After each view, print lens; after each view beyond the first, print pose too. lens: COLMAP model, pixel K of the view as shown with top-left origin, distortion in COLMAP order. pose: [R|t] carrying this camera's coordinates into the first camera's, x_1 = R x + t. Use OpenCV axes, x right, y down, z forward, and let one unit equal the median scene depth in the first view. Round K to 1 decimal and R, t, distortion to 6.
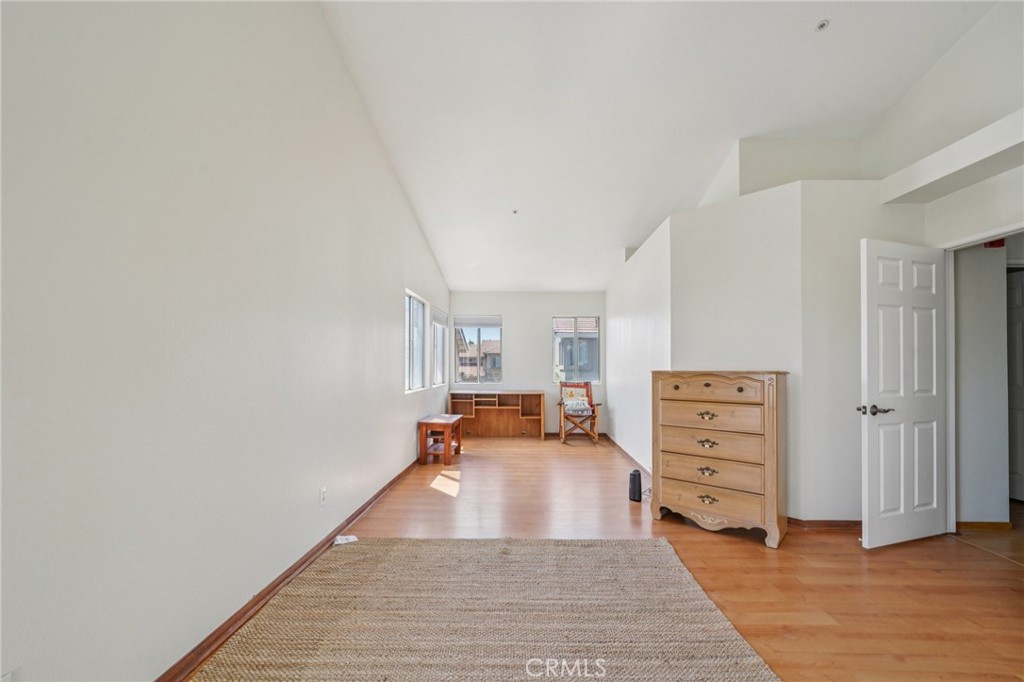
lens RADIAL K [[412.0, 0, 521.3], [0, 412.0, 361.2], [0, 0, 1]] dist [-0.003262, 0.001309]
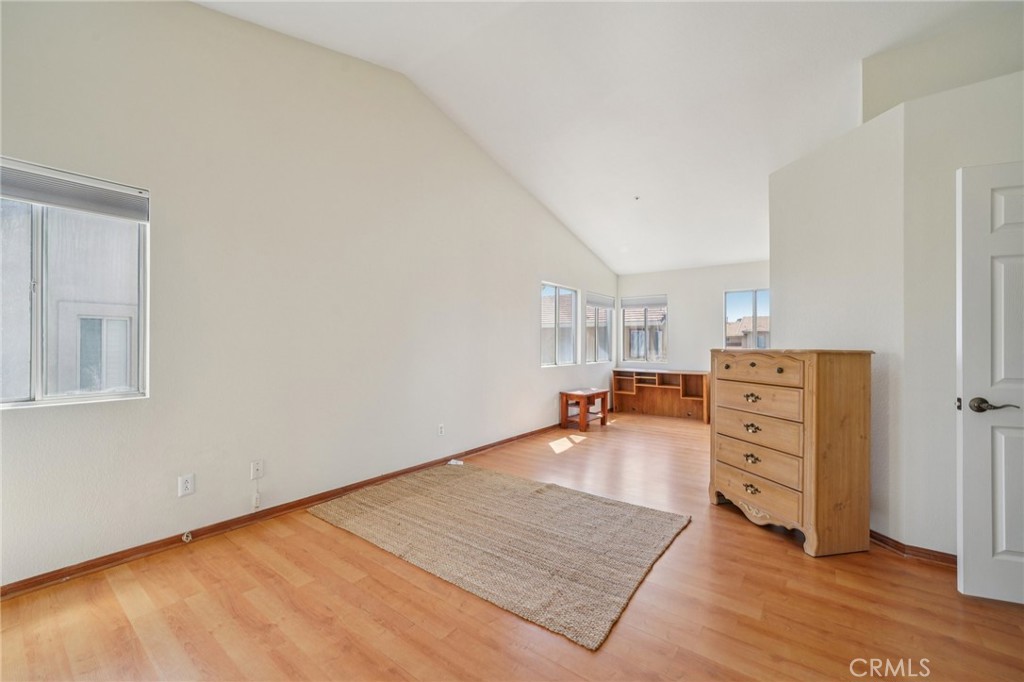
lens RADIAL K [[412.0, 0, 514.5], [0, 412.0, 342.0], [0, 0, 1]] dist [-0.003262, 0.001309]
pose [[0.804500, -0.003493, -0.593942, 0.577362], [0.004253, 0.999991, -0.000121, 0.005411], [0.593937, -0.002429, 0.804508, -0.052001]]
